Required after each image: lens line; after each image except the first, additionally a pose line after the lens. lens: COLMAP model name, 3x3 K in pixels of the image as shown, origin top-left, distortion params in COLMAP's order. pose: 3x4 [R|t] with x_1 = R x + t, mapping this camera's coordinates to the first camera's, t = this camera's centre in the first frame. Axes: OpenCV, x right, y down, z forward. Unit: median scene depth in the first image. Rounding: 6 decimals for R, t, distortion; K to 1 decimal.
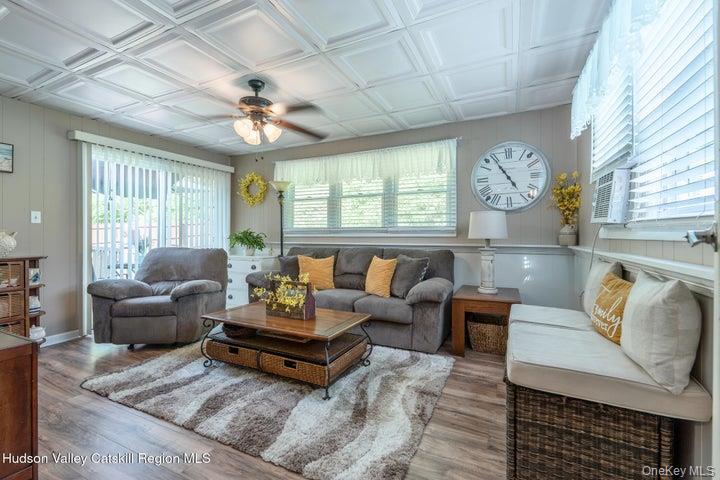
lens RADIAL K [[320.1, 0, 361.8], [0, 320.1, 232.6], [0, 0, 1]] dist [0.003914, -0.004330]
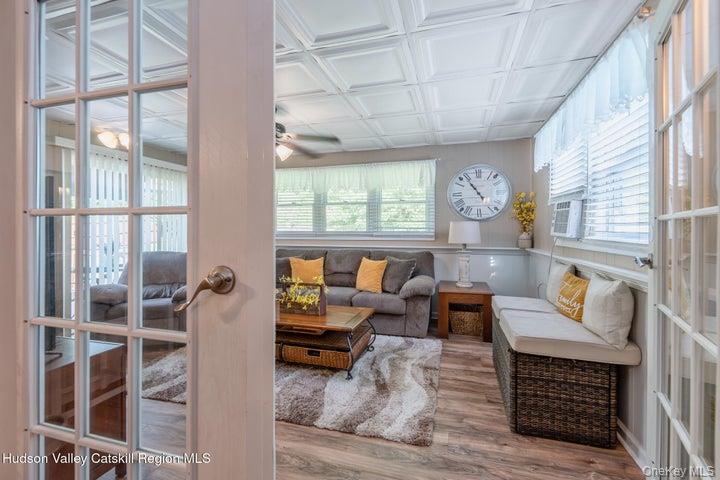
lens RADIAL K [[302.9, 0, 359.3], [0, 302.9, 233.4], [0, 0, 1]] dist [0.000859, -0.000260]
pose [[0.991048, -0.011481, 0.133009, -0.194305], [0.009877, 0.999870, 0.012711, -0.044388], [-0.133138, -0.011283, 0.991033, -0.127414]]
